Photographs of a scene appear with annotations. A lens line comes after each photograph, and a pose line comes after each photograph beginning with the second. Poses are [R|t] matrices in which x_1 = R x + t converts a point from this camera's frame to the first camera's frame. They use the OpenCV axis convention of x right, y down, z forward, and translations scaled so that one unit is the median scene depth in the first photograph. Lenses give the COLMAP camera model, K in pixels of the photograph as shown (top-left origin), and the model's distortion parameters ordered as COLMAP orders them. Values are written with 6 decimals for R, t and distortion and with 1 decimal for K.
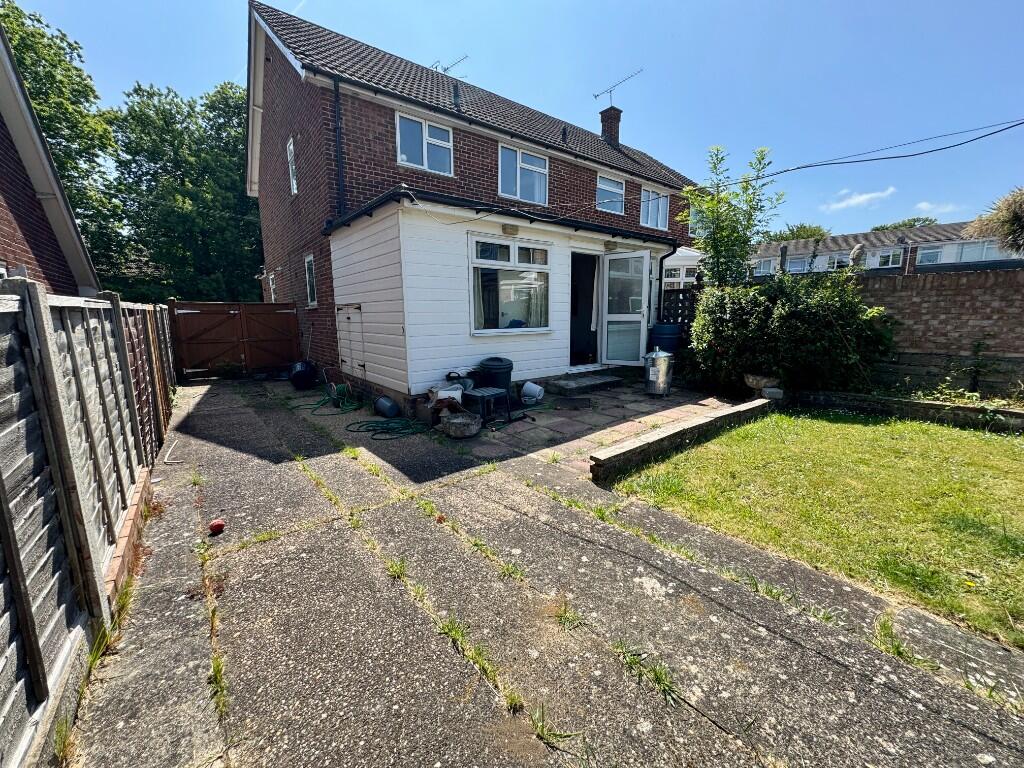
lens RADIAL K [[412.5, 0, 512.0], [0, 412.5, 384.0], [0, 0, 1]] dist [-0.002404, -0.000289]
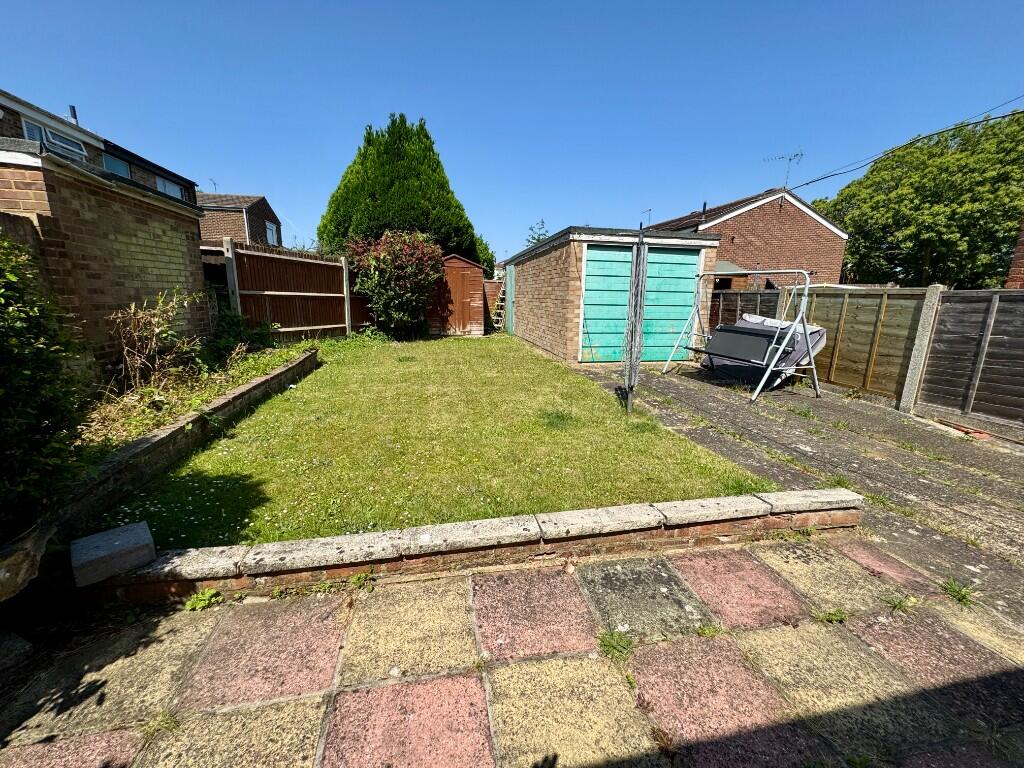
lens RADIAL K [[412.5, 0, 512.0], [0, 412.5, 384.0], [0, 0, 1]] dist [-0.002404, -0.000289]
pose [[-0.894733, -0.103505, 0.434441, 0.615612], [0.062652, 0.934063, 0.351570, -0.386540], [-0.442184, 0.341780, -0.829252, 2.477768]]
